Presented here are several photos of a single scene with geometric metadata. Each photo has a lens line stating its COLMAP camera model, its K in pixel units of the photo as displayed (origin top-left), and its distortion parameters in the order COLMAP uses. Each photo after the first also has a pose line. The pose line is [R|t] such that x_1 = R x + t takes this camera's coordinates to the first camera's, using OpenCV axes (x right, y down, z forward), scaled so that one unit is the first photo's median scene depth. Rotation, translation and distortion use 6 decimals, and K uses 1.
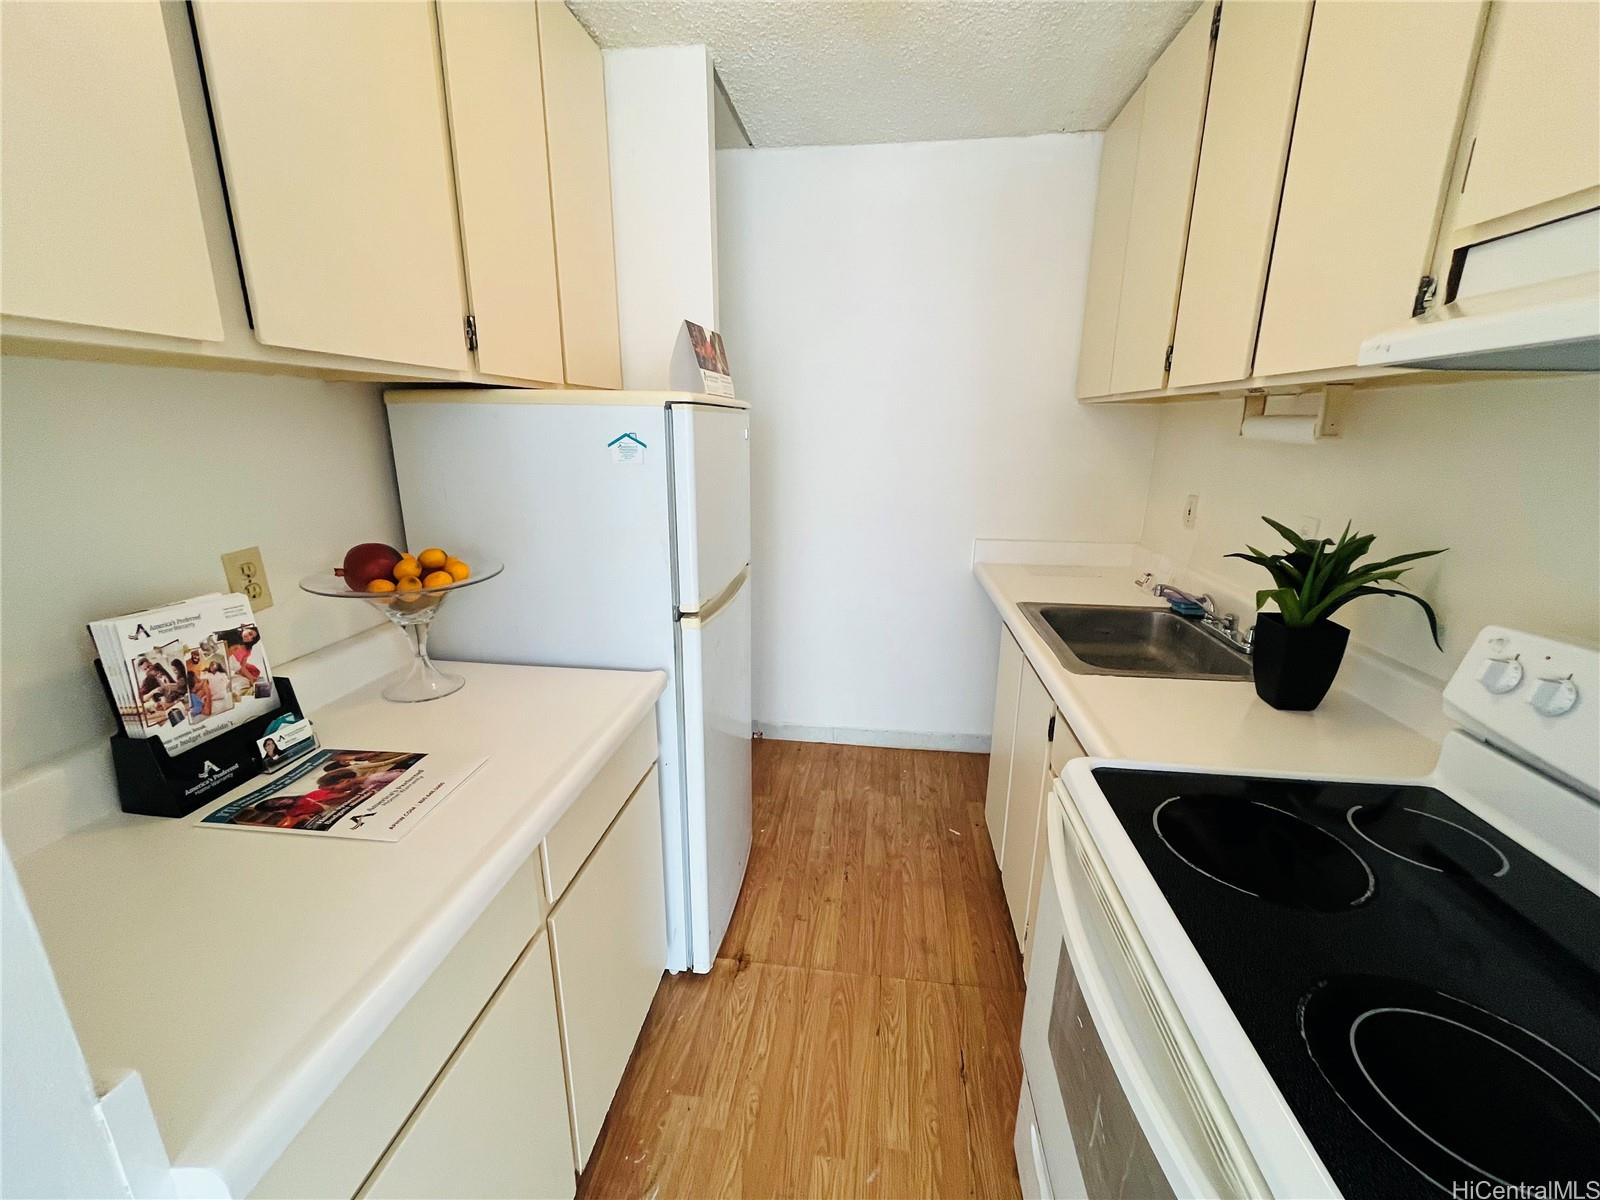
lens RADIAL K [[639.6, 0, 800.0], [0, 639.6, 600.0], [0, 0, 1]] dist [0.001060, -0.000111]
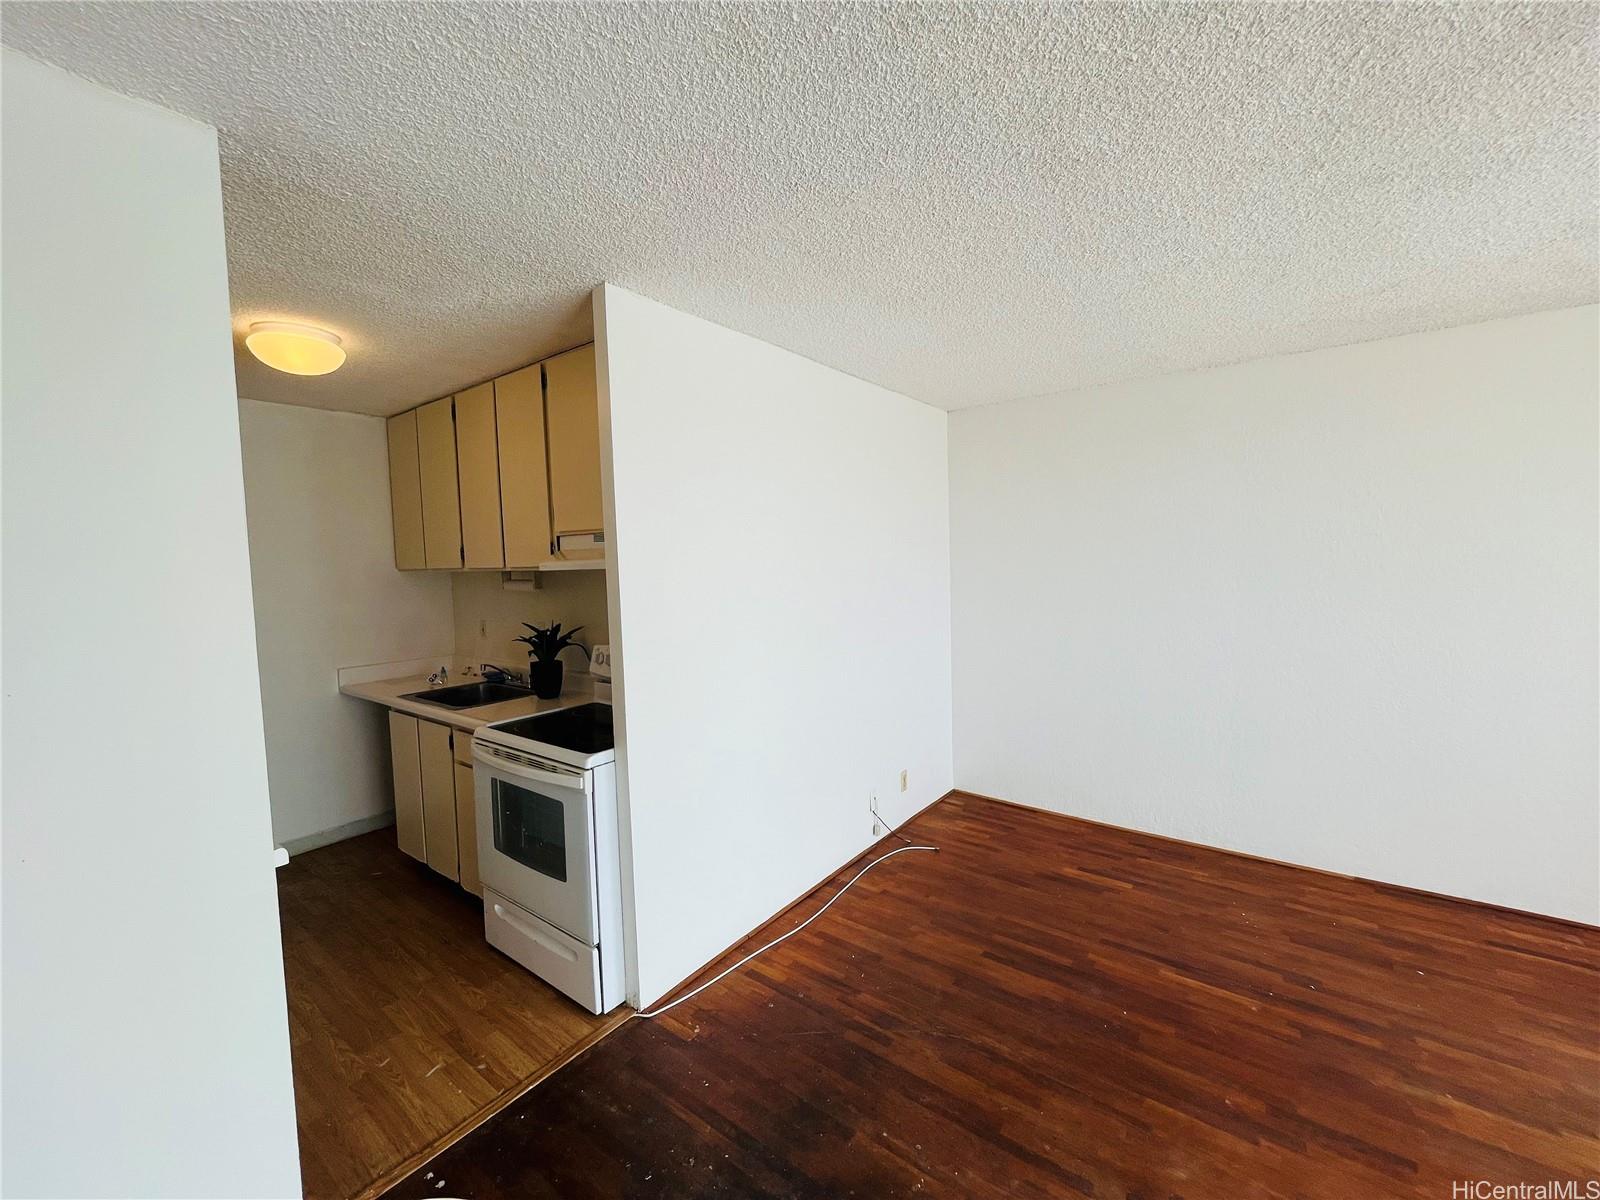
lens RADIAL K [[628.4, 0, 796.0], [0, 628.4, 609.9], [0, 0, 1]] dist [0.000007, -0.000206]
pose [[0.487226, -0.076724, 0.869899, -0.828943], [0.255073, 0.965197, -0.057735, 0.224058], [-0.835194, 0.250018, 0.489839, -1.028843]]
